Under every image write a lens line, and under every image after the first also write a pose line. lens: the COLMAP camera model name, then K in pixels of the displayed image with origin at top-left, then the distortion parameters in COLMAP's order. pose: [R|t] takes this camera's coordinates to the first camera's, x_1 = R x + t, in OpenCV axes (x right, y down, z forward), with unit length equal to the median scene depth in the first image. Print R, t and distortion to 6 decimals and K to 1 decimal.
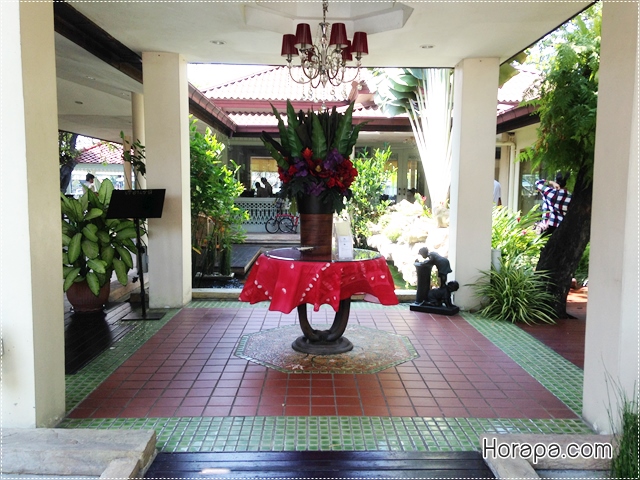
lens RADIAL K [[579.5, 0, 320.0], [0, 579.5, 240.0], [0, 0, 1]] dist [0.188540, -0.243137]
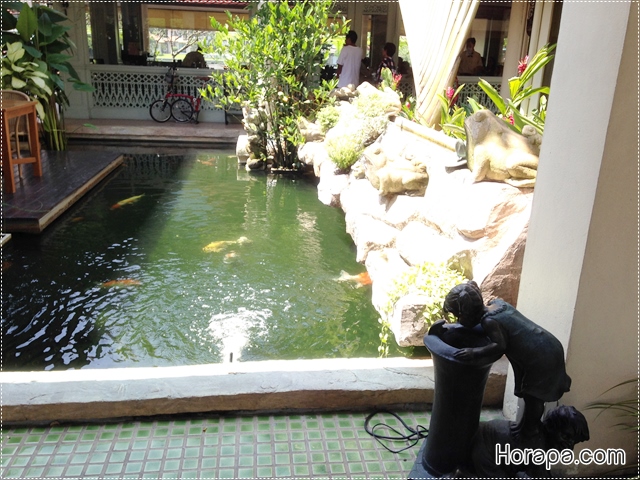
lens RADIAL K [[579.5, 0, 320.0], [0, 579.5, 240.0], [0, 0, 1]] dist [0.188540, -0.243137]
pose [[0.995040, -0.011529, 0.098809, 0.043898], [-0.009954, 0.976738, 0.214207, -0.037027], [-0.098980, -0.214128, 0.971778, 0.399116]]
